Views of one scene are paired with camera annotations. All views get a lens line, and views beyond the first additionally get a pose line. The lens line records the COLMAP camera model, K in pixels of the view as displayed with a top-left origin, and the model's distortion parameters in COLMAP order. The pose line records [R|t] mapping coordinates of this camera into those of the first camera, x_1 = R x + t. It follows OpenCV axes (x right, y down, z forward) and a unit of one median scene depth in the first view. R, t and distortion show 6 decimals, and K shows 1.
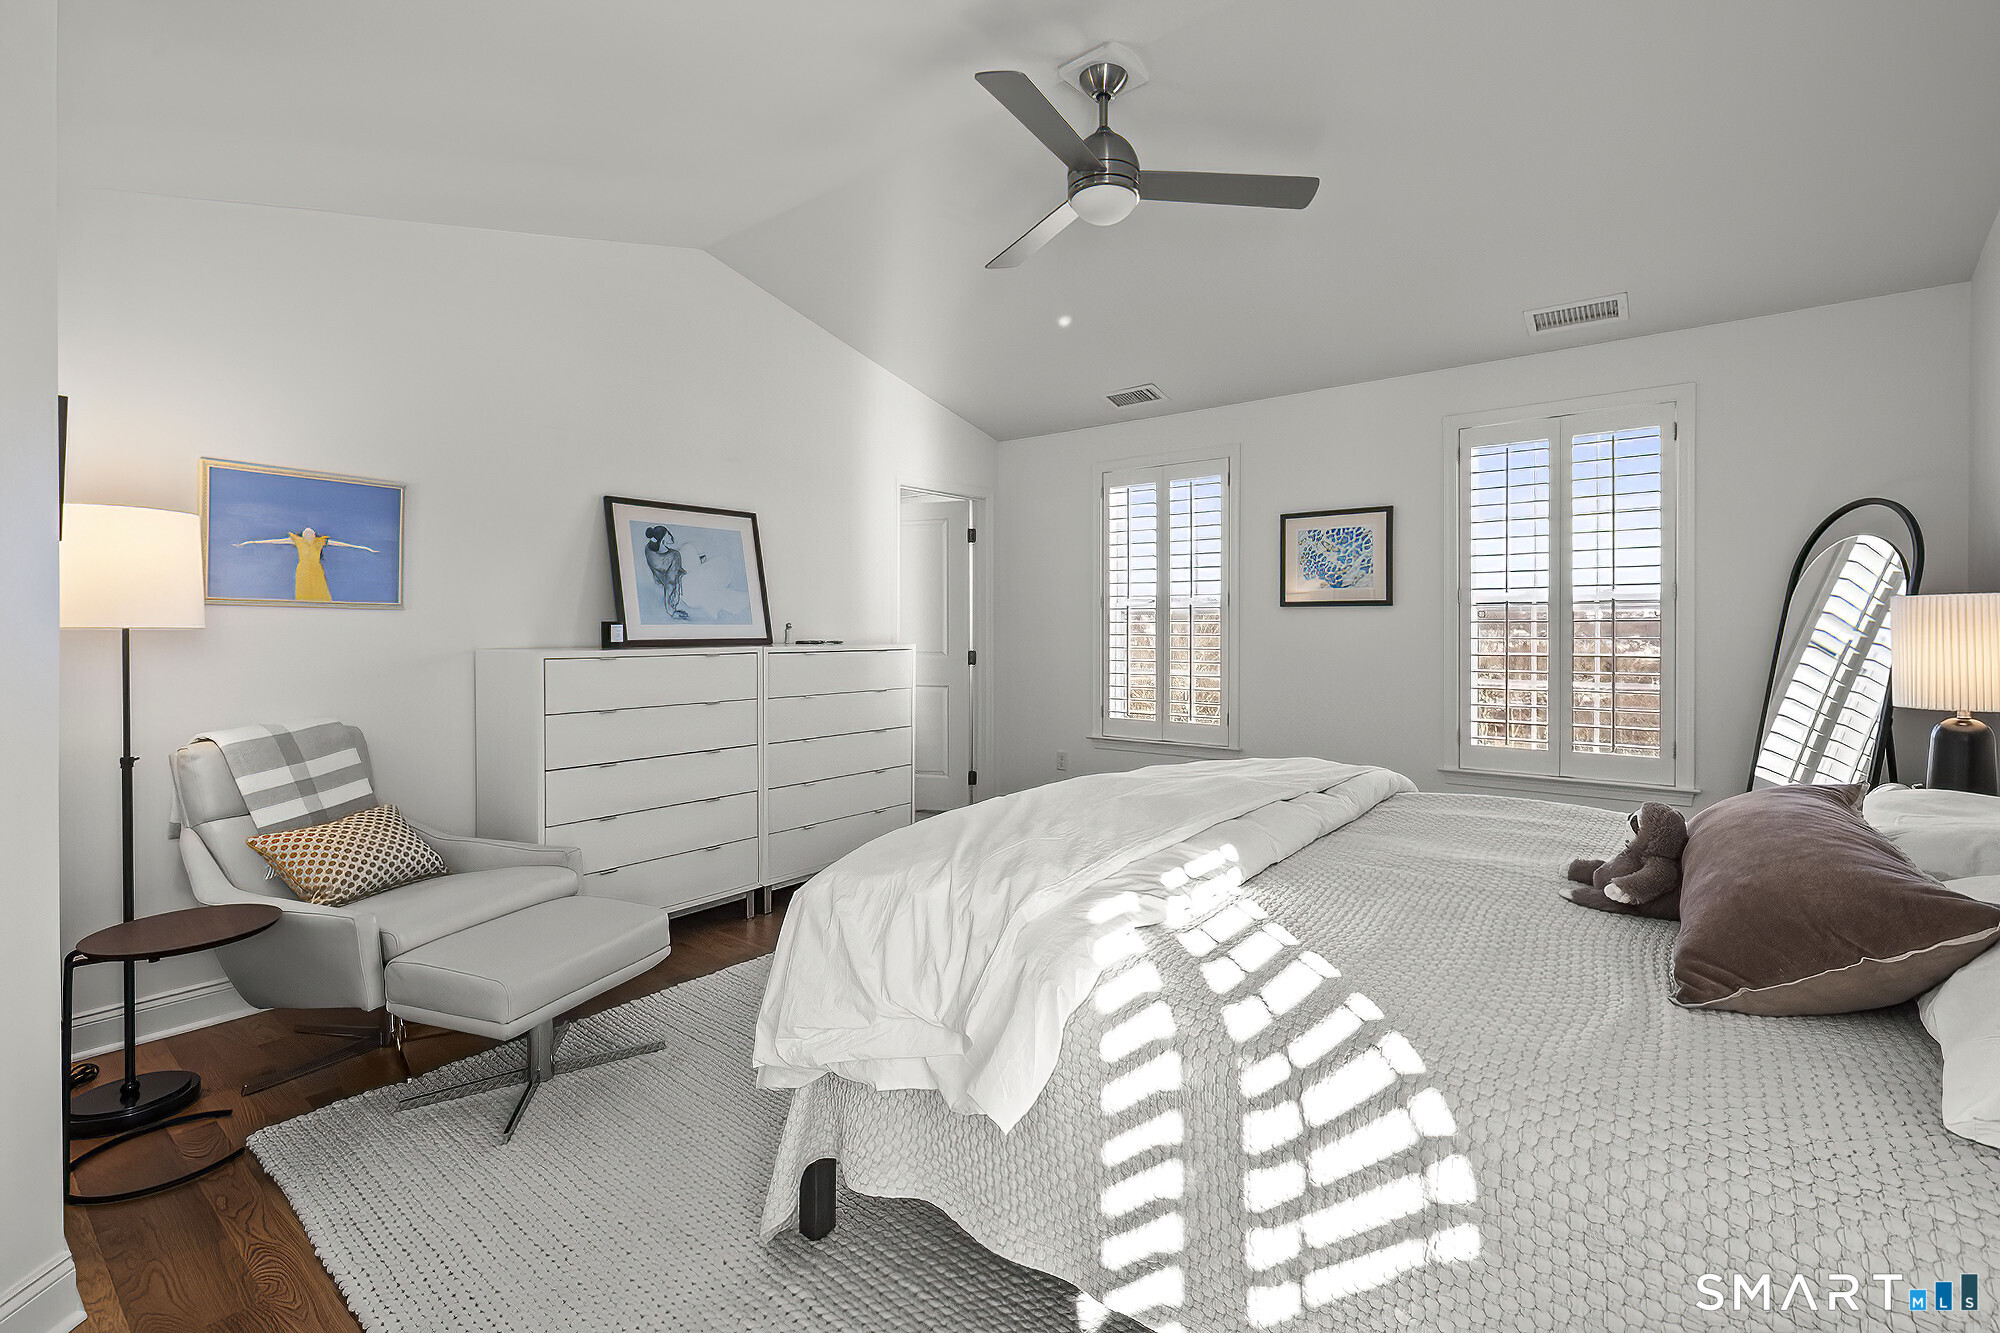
lens RADIAL K [[893.4, 0, 984.3], [0, 893.4, 637.6], [0, 0, 1]] dist [-0.007039, 0.005837]
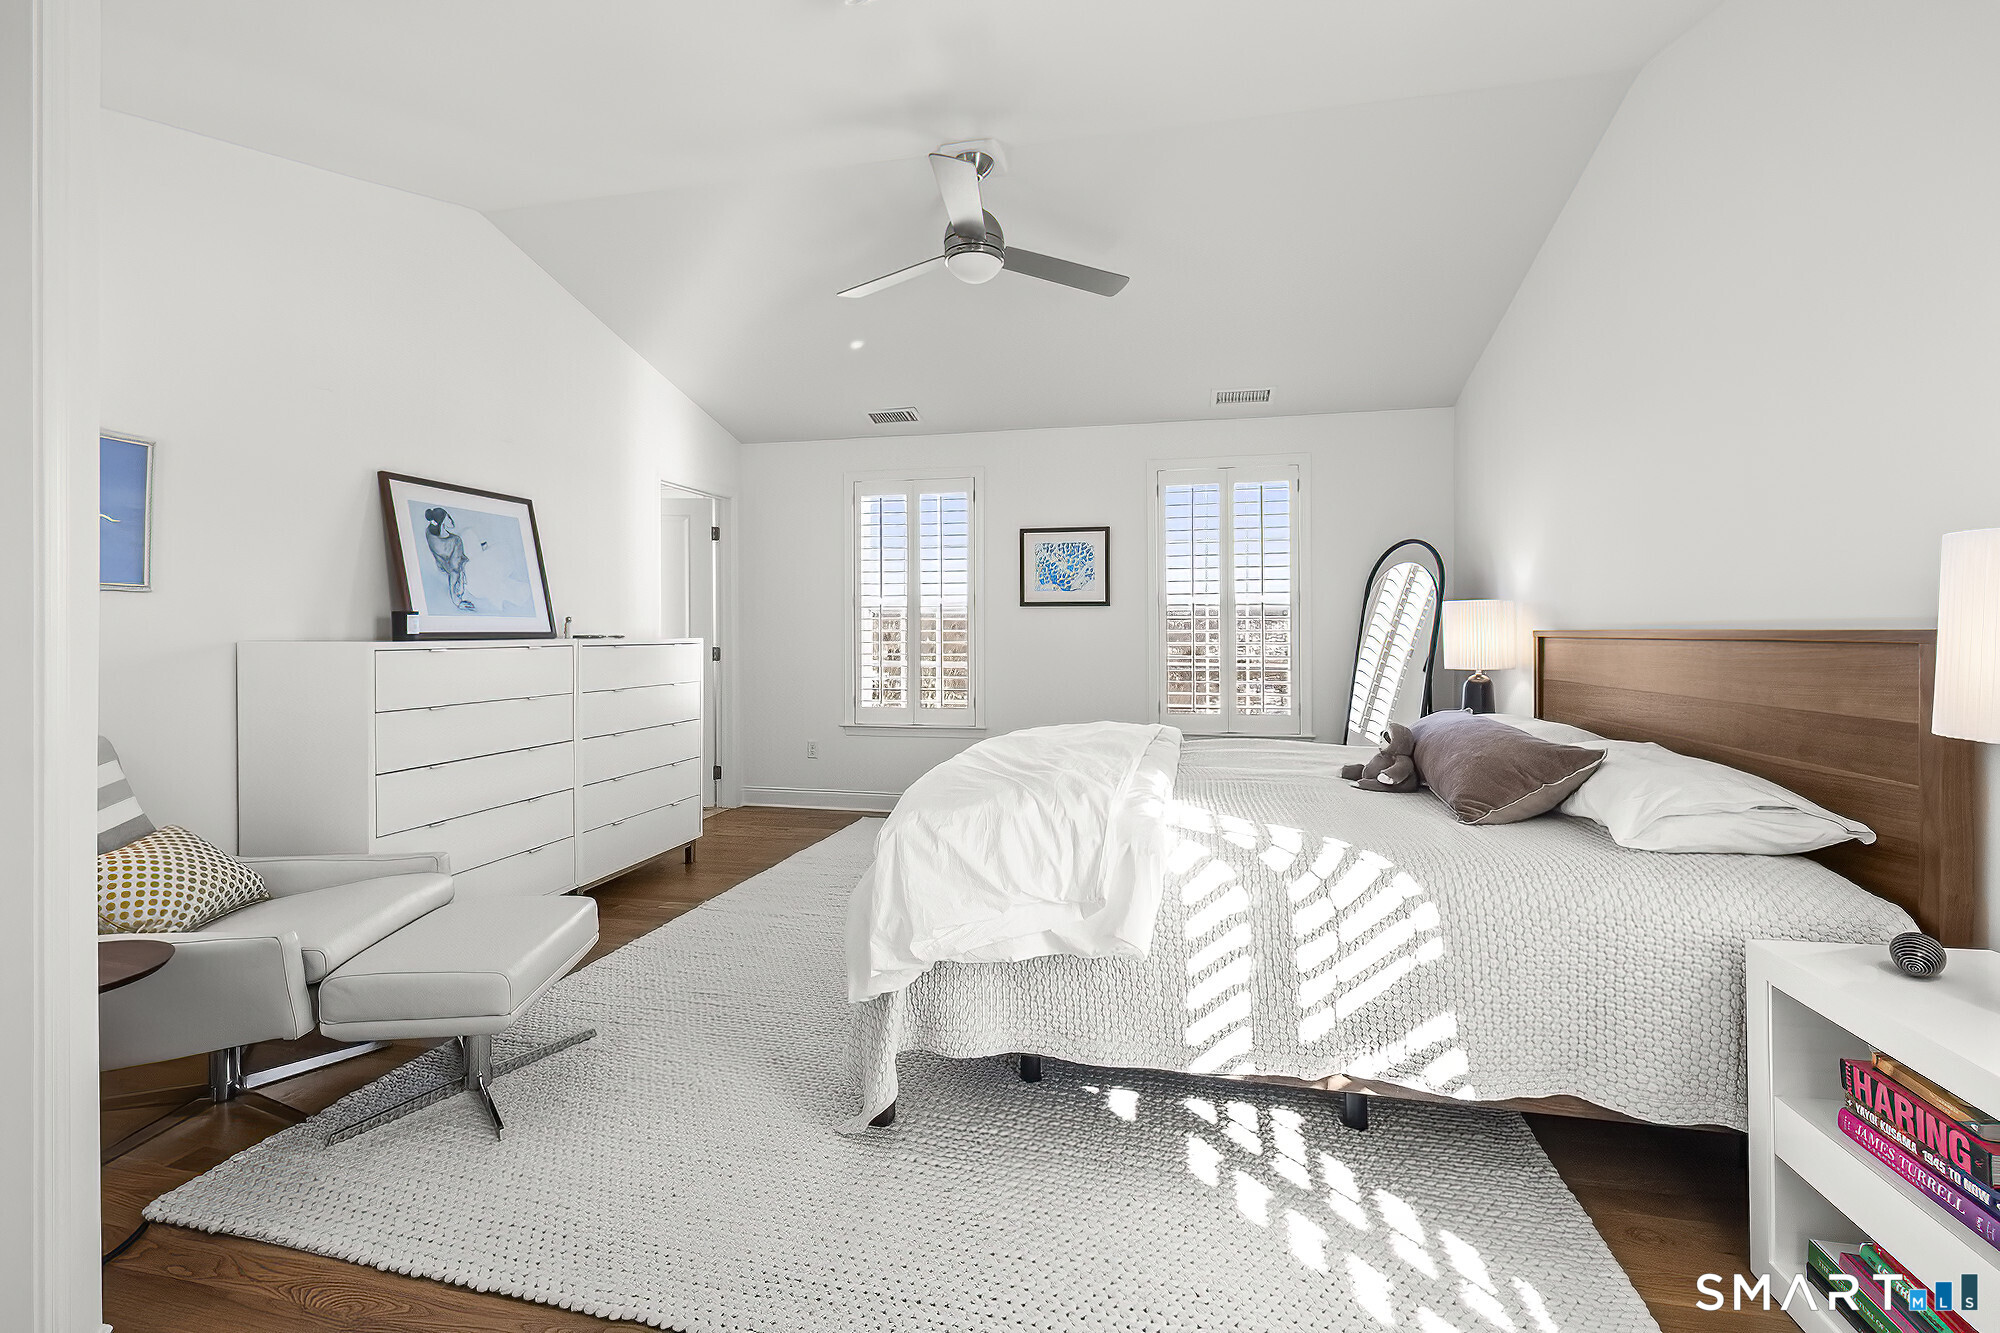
lens RADIAL K [[830.1, 0, 1054.5], [0, 830.1, 626.6], [0, 0, 1]] dist [0.000866, 0.000094]
pose [[0.904181, 0.000946, 0.427148, -0.163241], [0.004191, 0.999930, -0.011085, 0.008670], [-0.427129, 0.011813, 0.904114, -0.036165]]
